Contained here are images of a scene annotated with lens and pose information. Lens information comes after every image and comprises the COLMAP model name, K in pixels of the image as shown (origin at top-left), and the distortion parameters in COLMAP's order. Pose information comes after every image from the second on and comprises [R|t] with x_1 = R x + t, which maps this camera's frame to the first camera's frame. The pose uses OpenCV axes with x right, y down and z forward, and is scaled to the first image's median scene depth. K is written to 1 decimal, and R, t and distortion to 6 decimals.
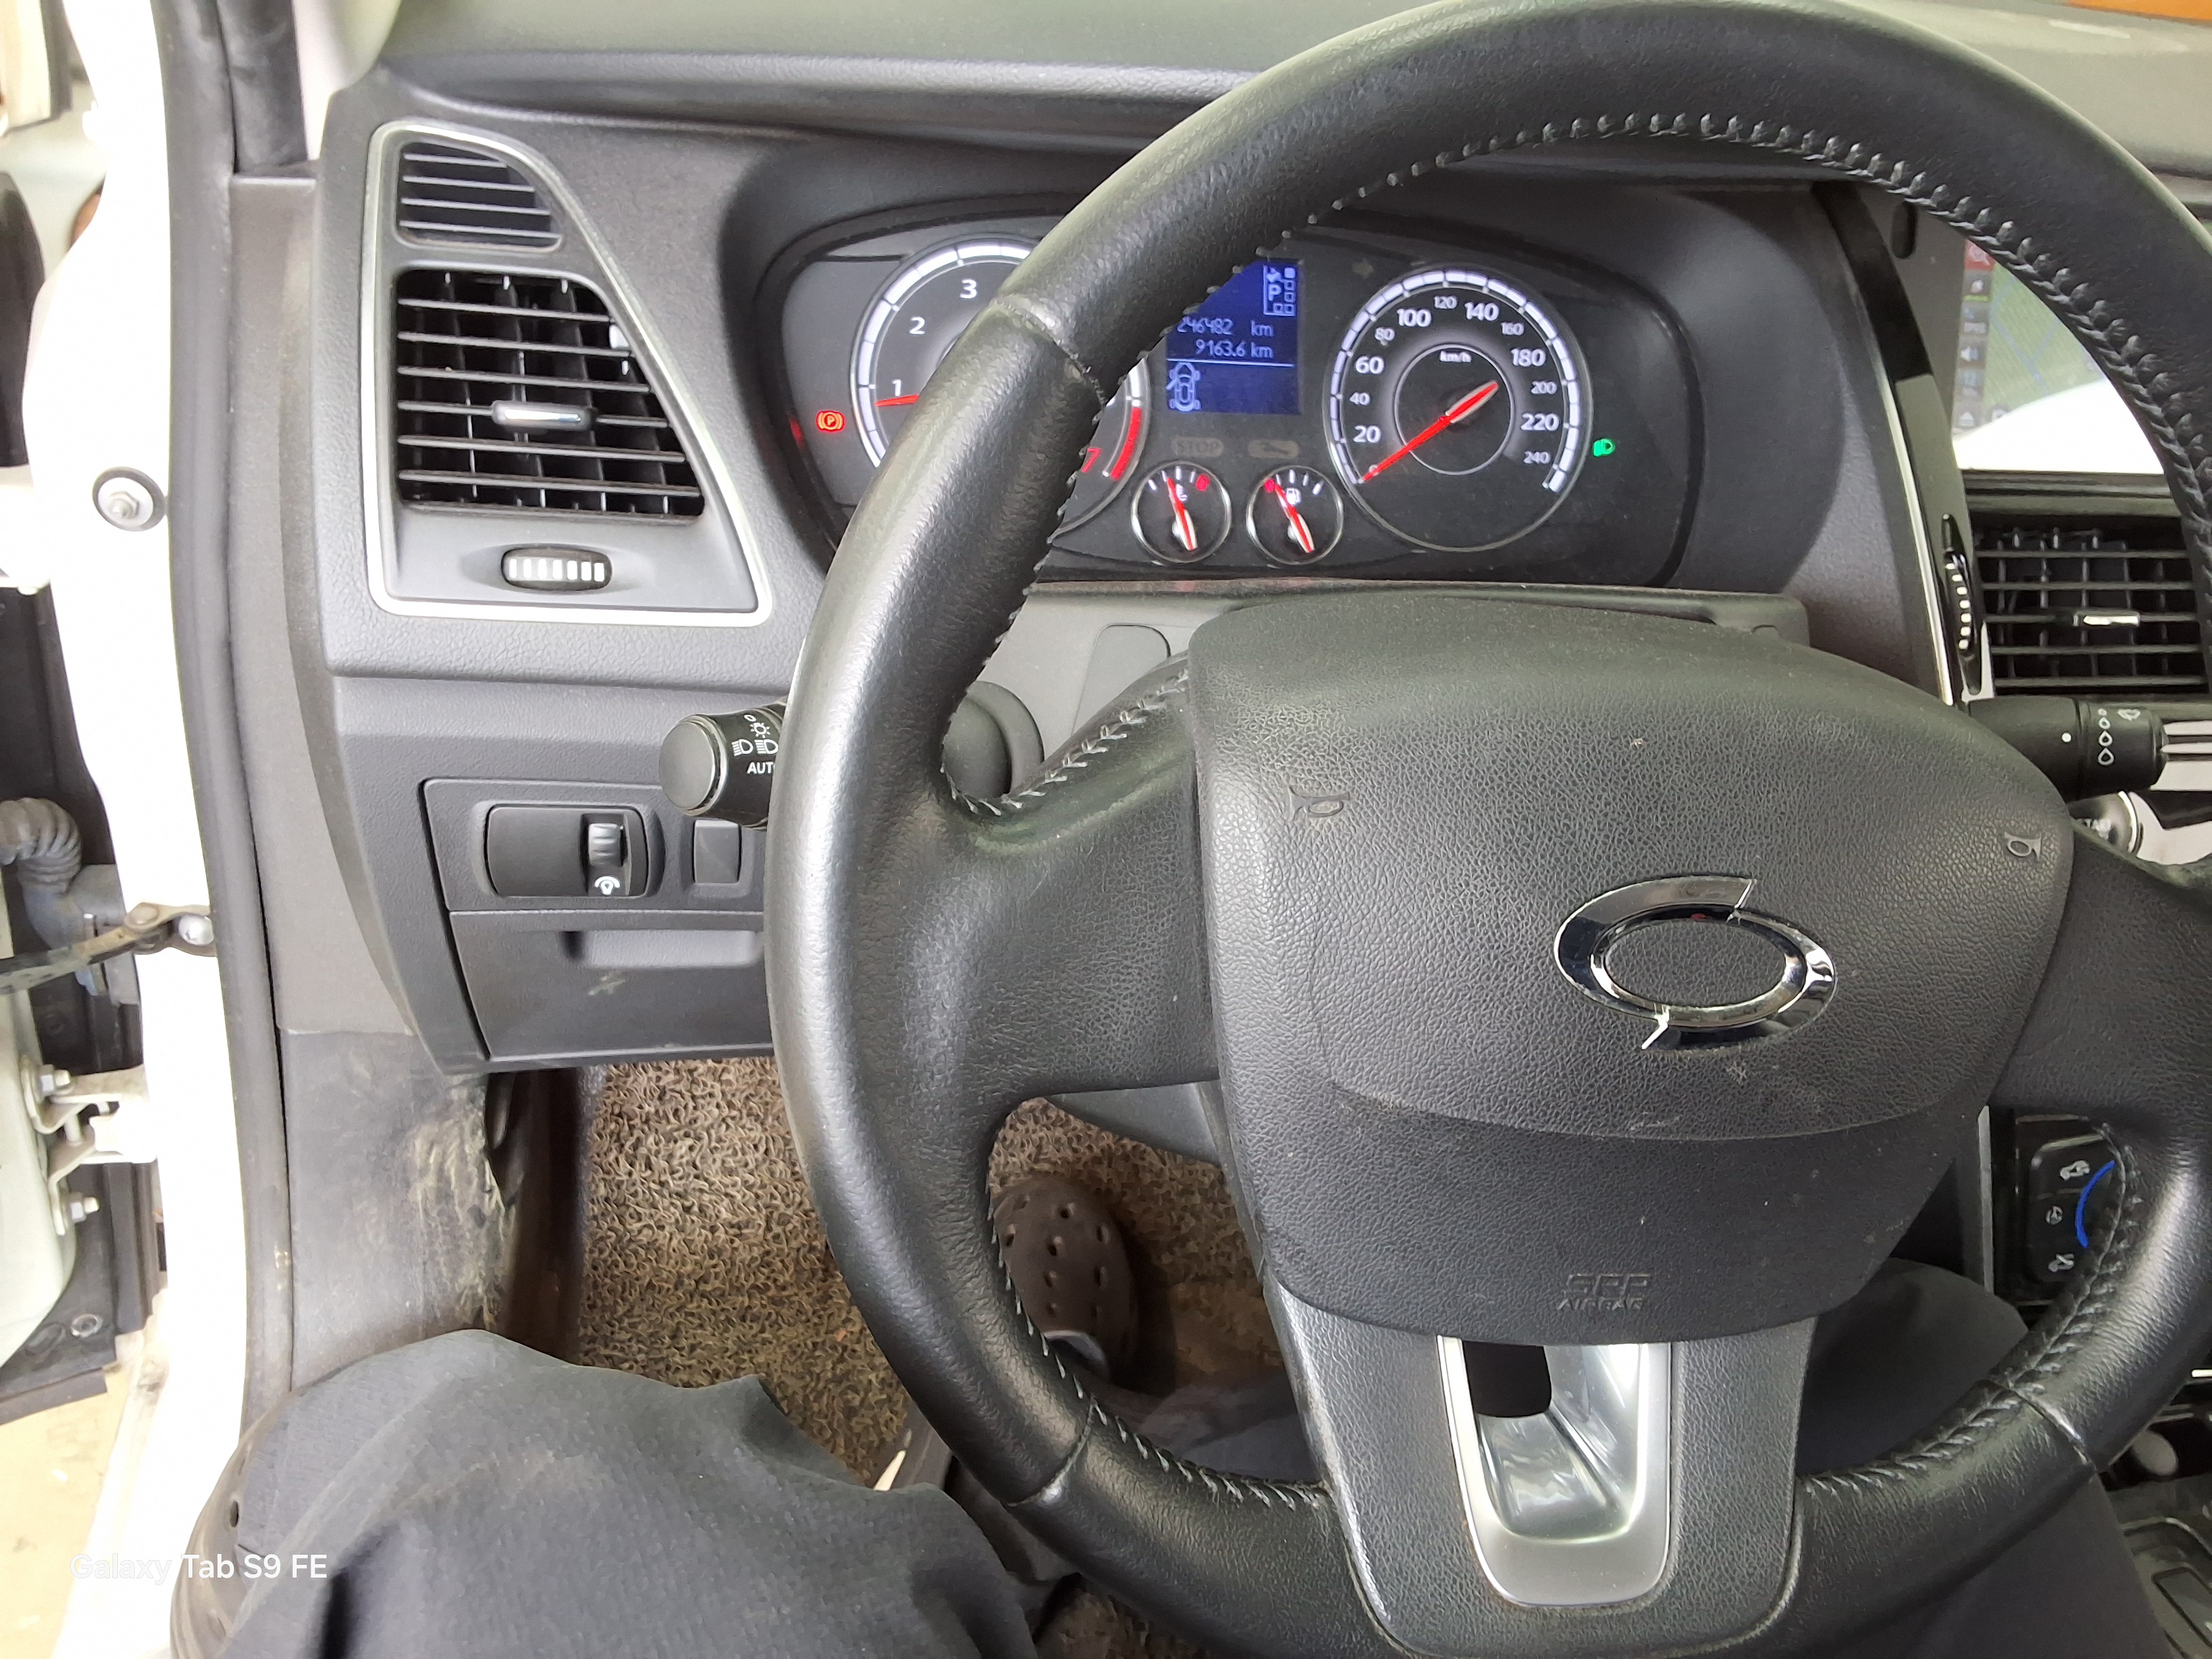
lens RADIAL K [[1796.4, 0, 1119.2], [0, 1796.4, 842.0], [0, 0, 1]] dist [0.058240, -0.083373]
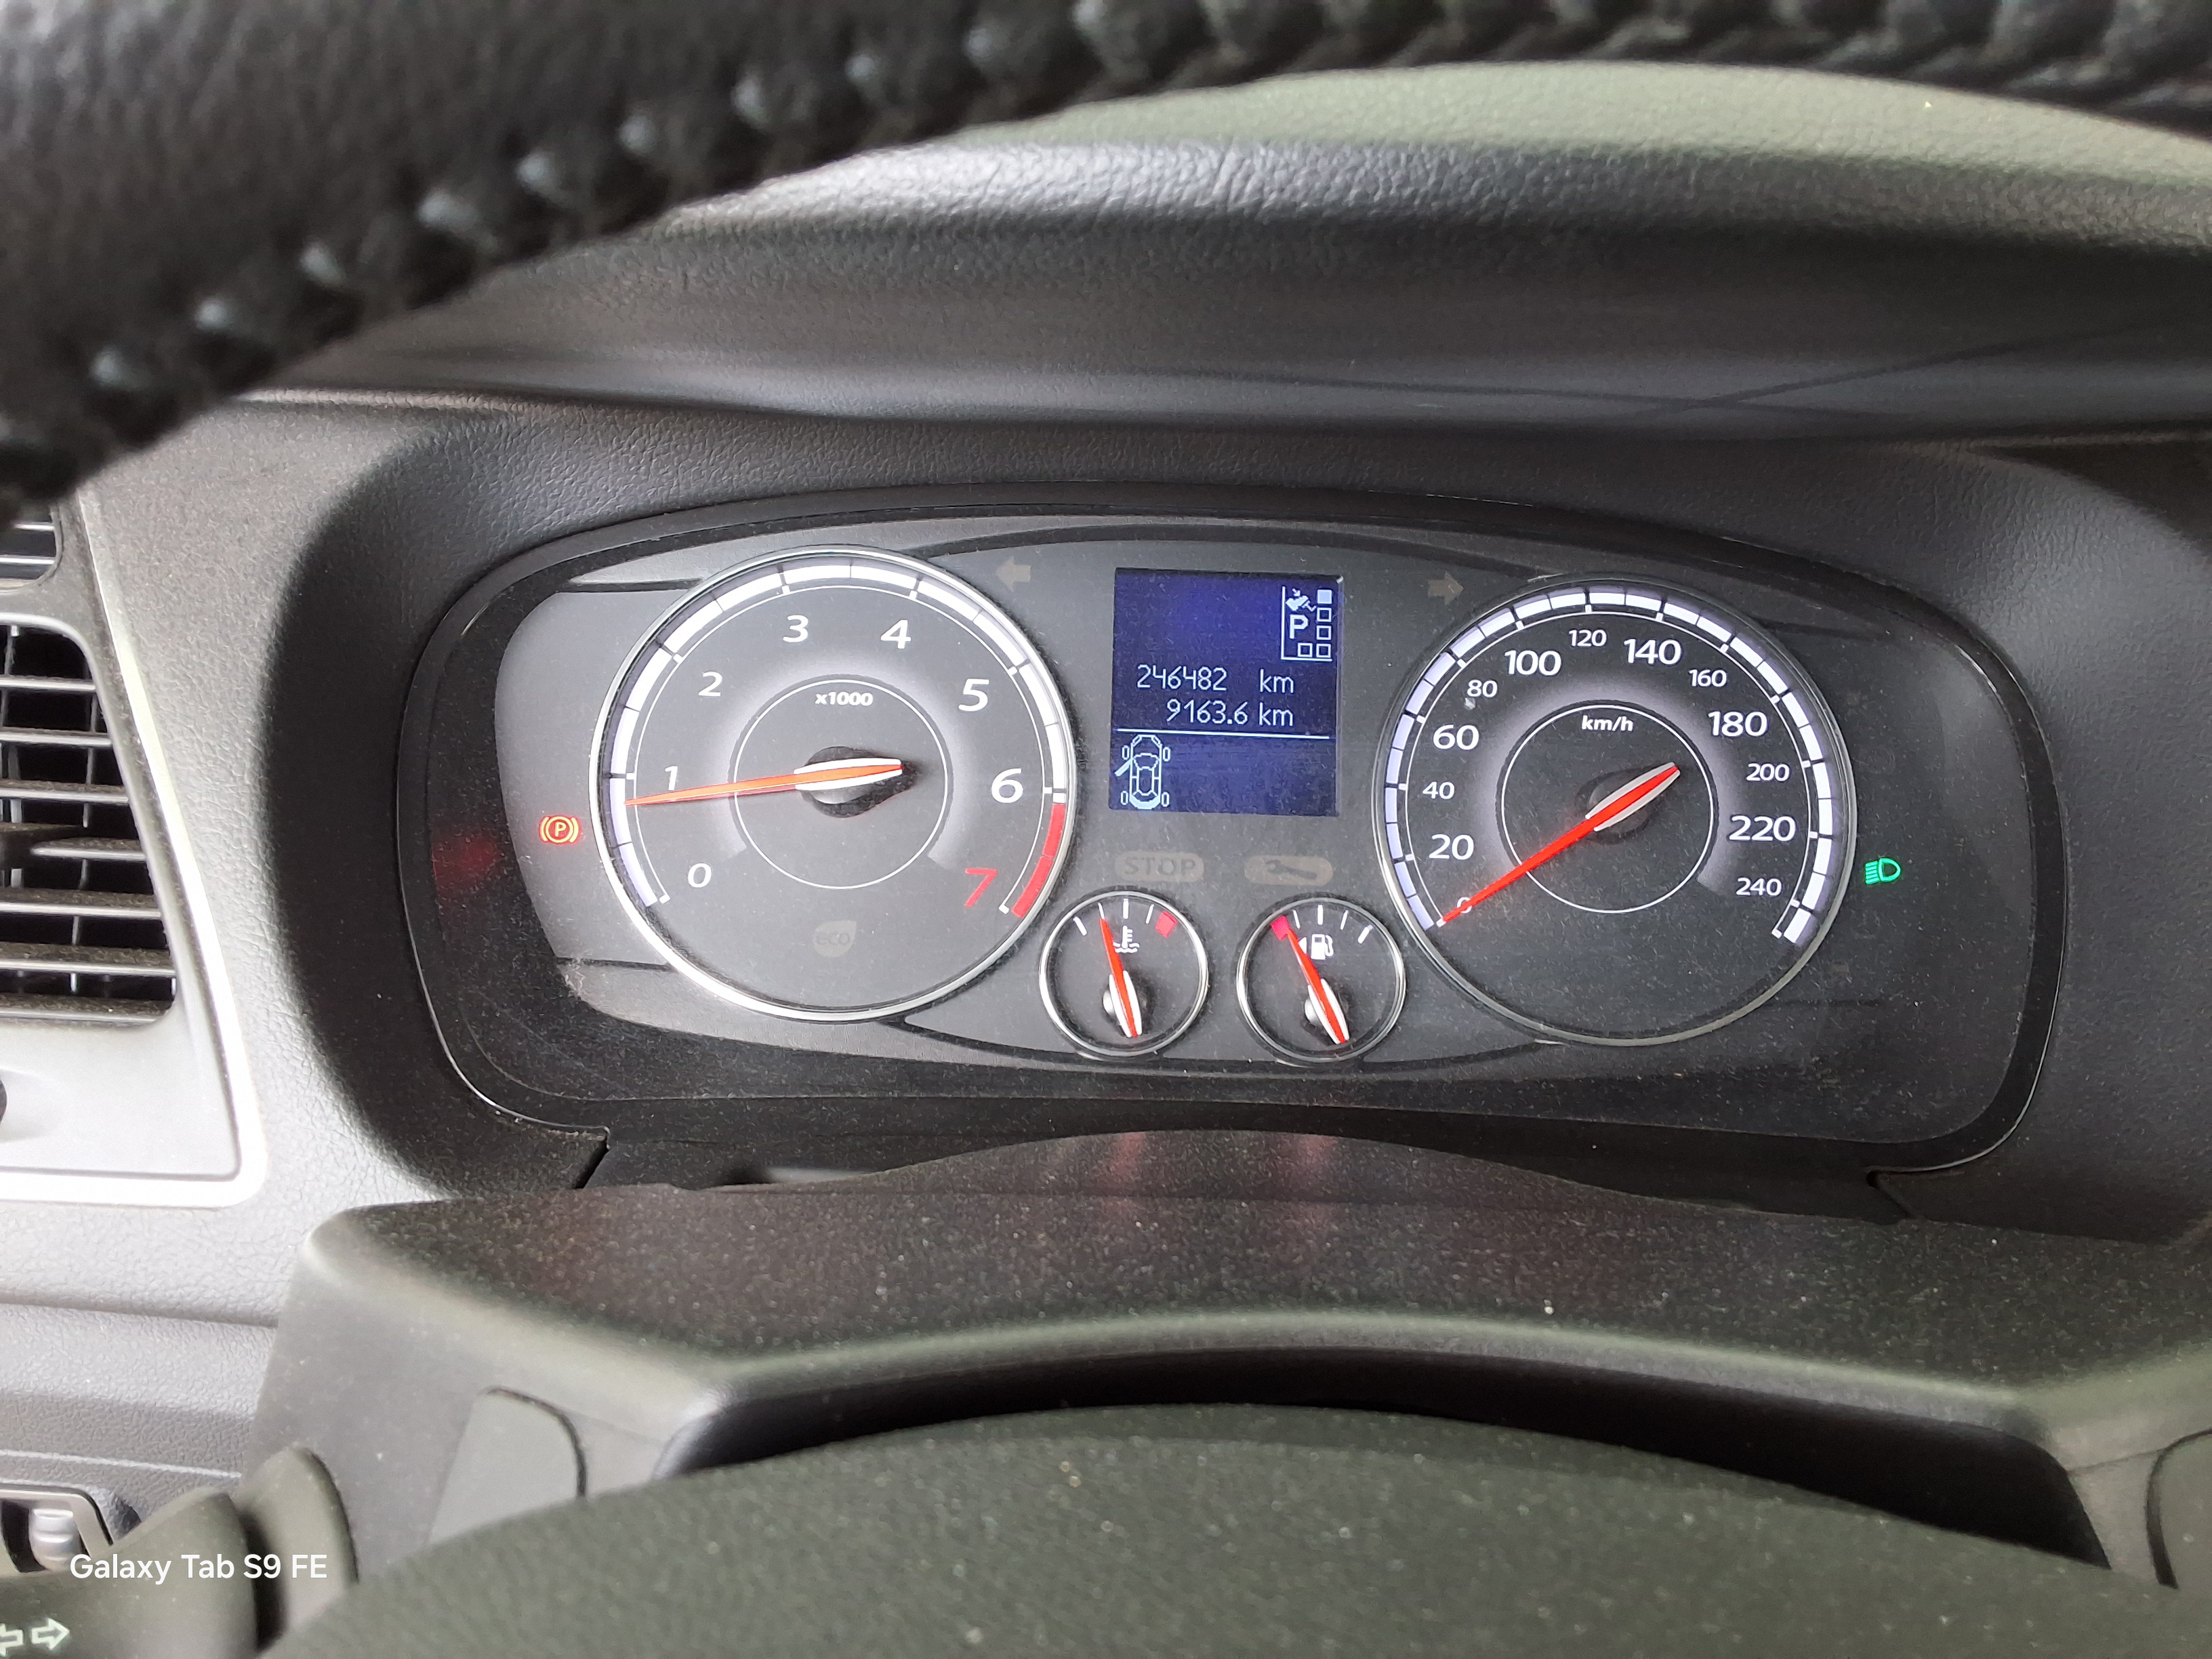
lens RADIAL K [[1796.4, 0, 1059.6], [0, 1796.4, 817.9], [0, 0, 1]] dist [0.058240, -0.083373]
pose [[0.973715, 0.007512, -0.227646, 0.147752], [-0.051733, 0.980630, -0.188916, -0.114935], [0.221817, 0.195727, 0.955242, 0.391270]]
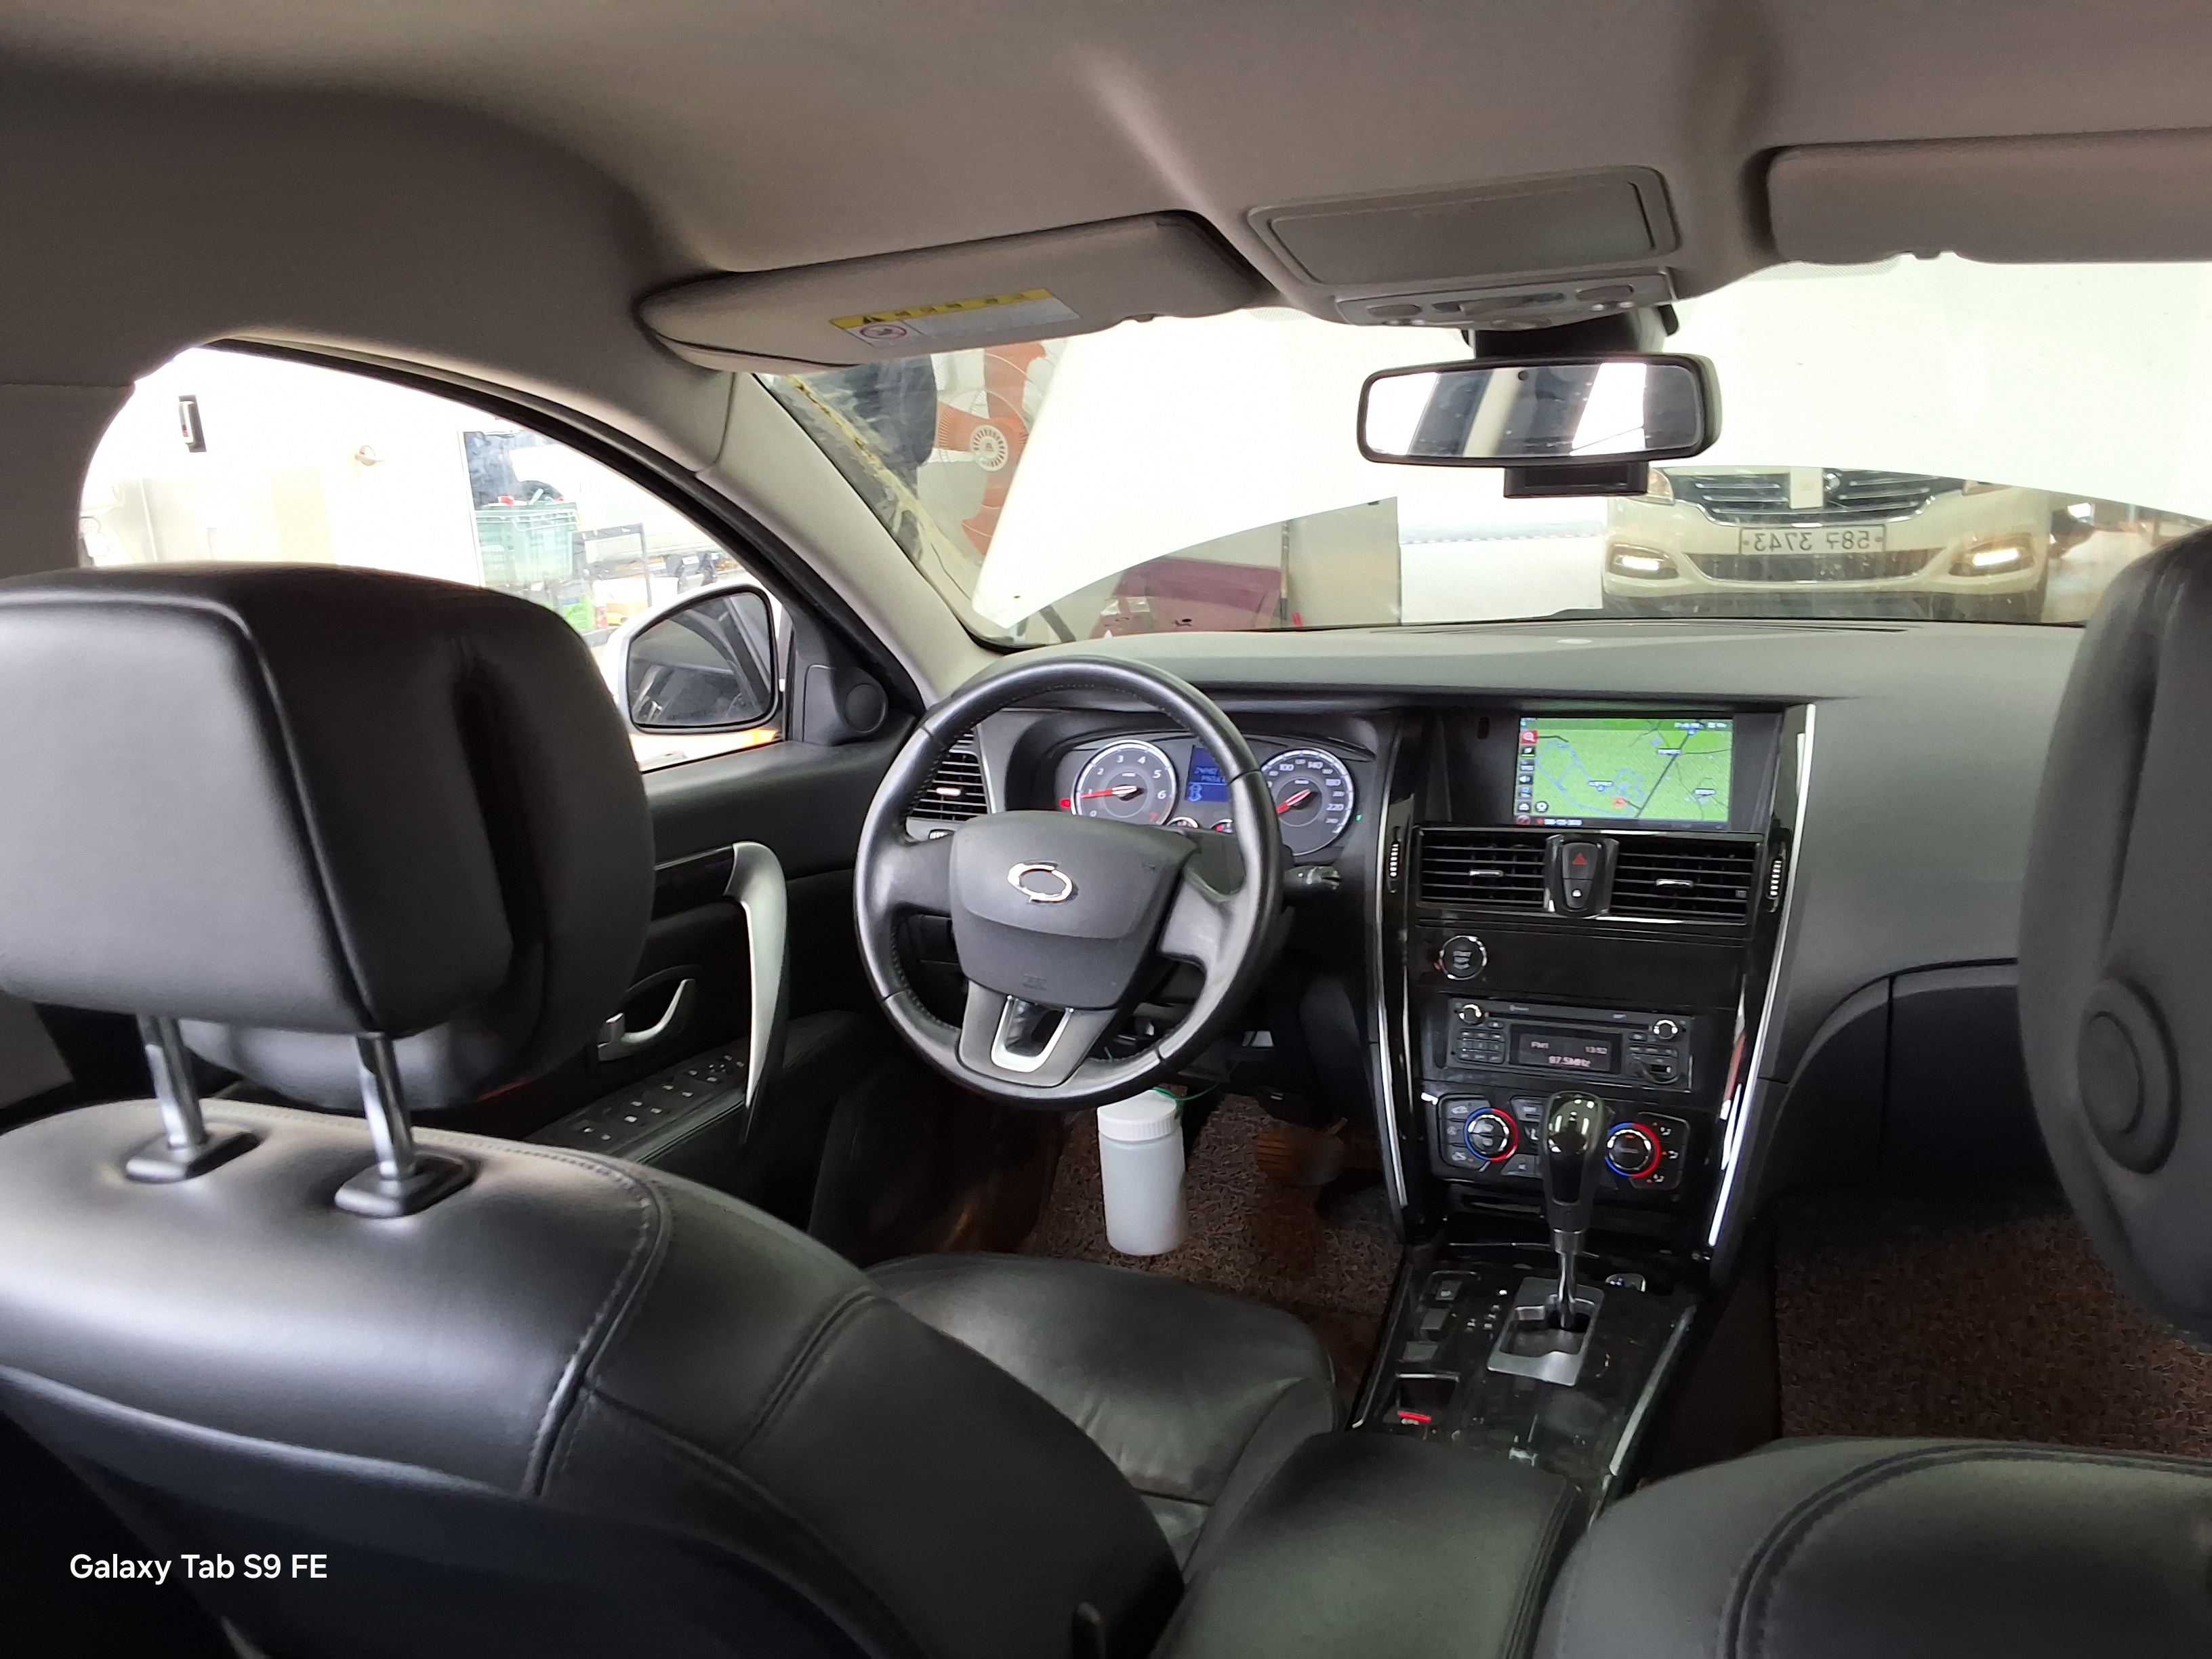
lens RADIAL K [[1796.4, 0, 1114.4], [0, 1796.4, 828.9], [0, 0, 1]] dist [0.058240, -0.083373]
pose [[0.810982, -0.007538, -0.585022, 1.462575], [-0.179624, 0.948418, -0.261223, 0.502319], [0.556815, 0.316932, 0.767797, -1.062890]]
